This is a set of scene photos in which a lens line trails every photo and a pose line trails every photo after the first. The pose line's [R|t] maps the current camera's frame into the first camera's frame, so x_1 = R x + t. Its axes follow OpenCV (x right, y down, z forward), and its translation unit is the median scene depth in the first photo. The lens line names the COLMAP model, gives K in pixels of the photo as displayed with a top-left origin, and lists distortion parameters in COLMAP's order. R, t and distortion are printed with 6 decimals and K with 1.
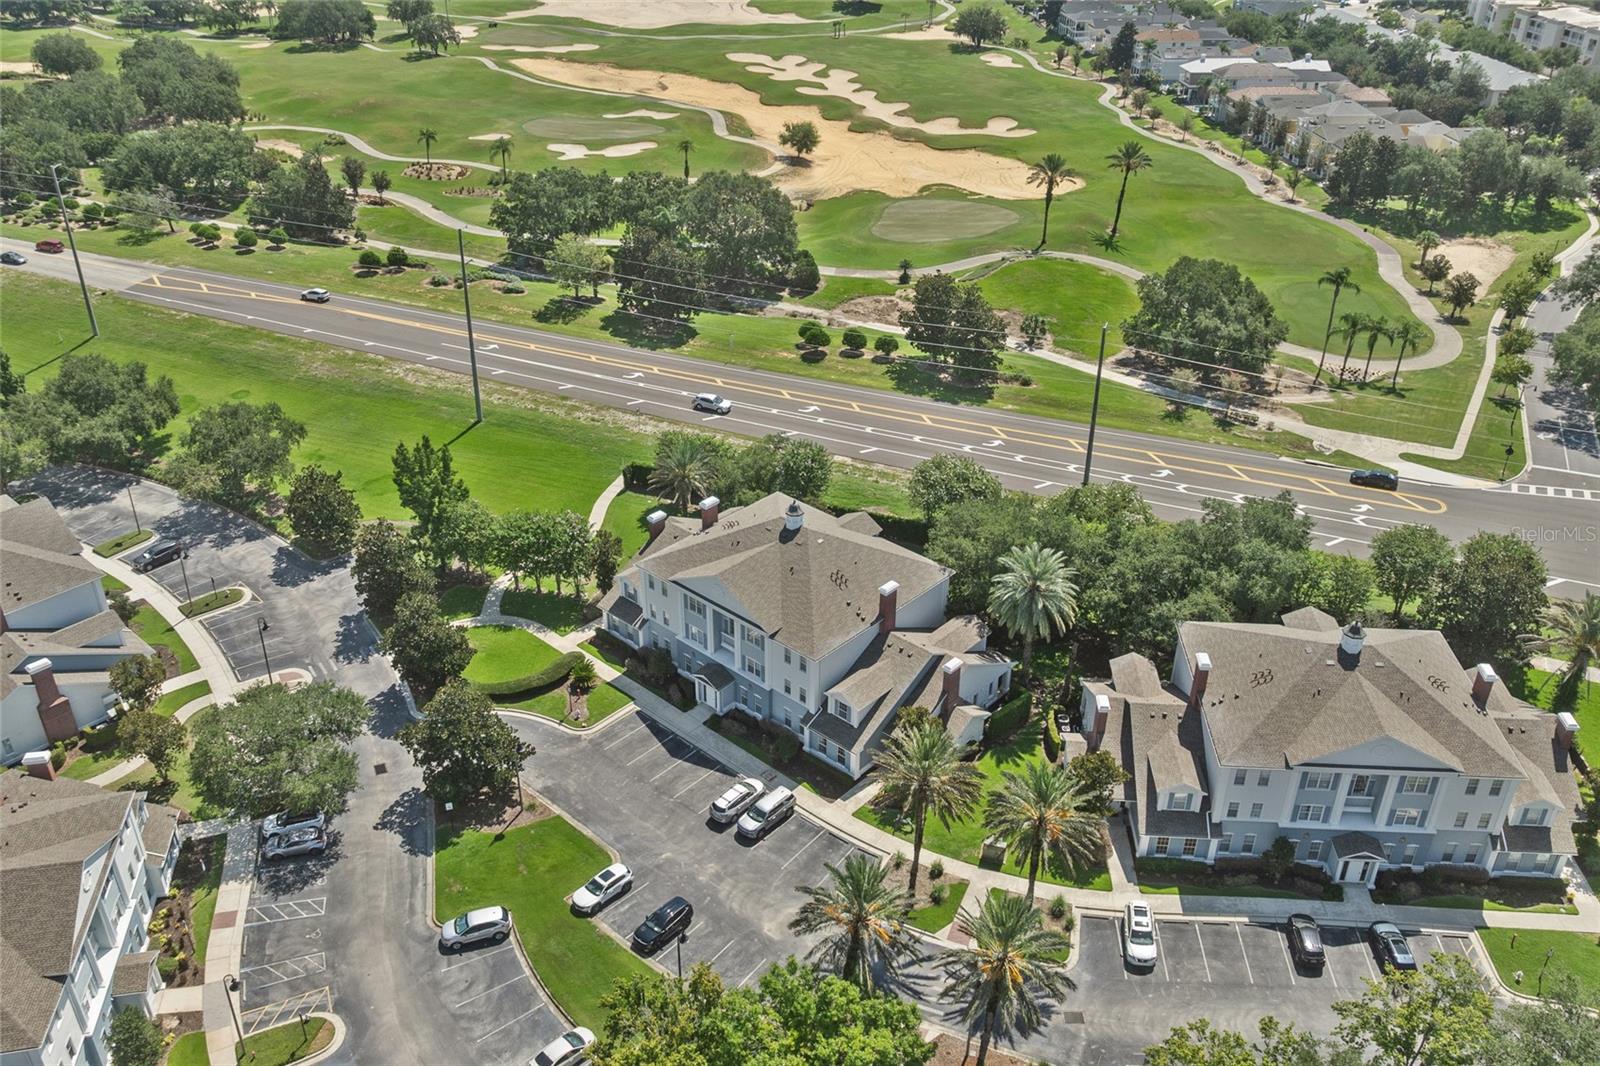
lens RADIAL K [[1338.5, 0, 800.0], [0, 1338.5, 533.0], [0, 0, 1]] dist [-0.012741, -0.023785]
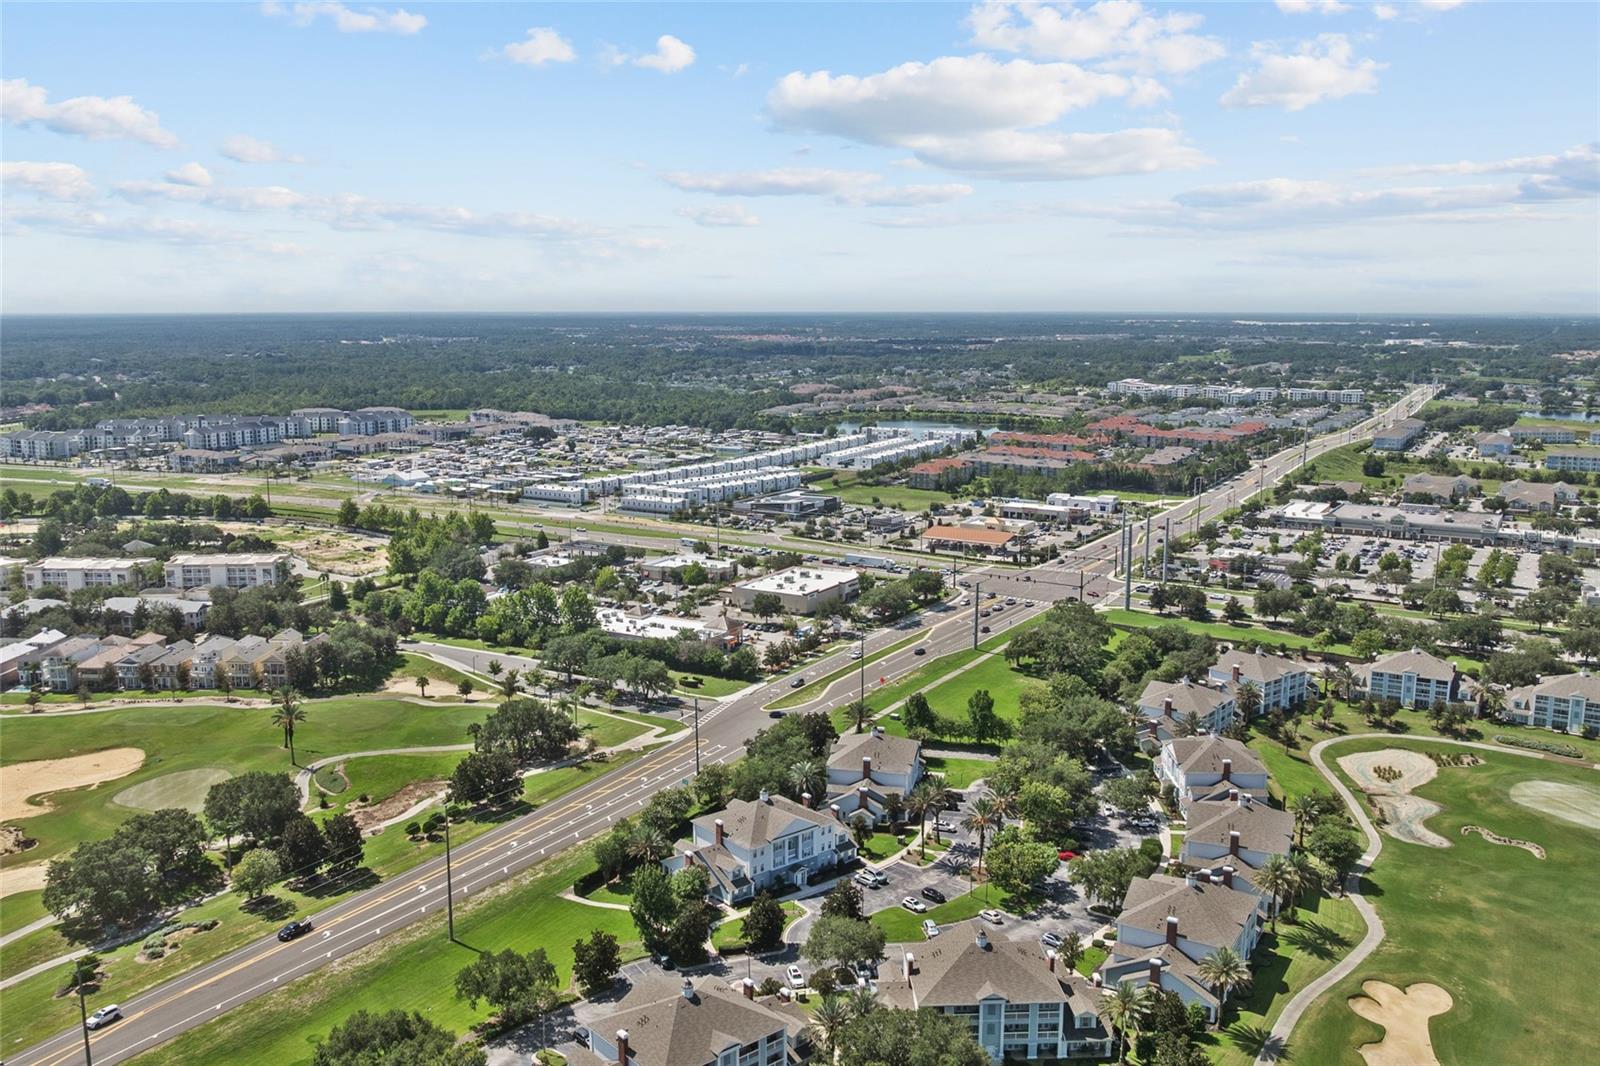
lens RADIAL K [[1338.5, 0, 800.0], [0, 1338.5, 533.0], [0, 0, 1]] dist [-0.012741, -0.023785]
pose [[0.130781, -0.172265, 0.976330, -1.337167], [0.498135, 0.862872, 0.085520, -0.350816], [-0.857180, 0.475160, 0.198658, 0.188829]]
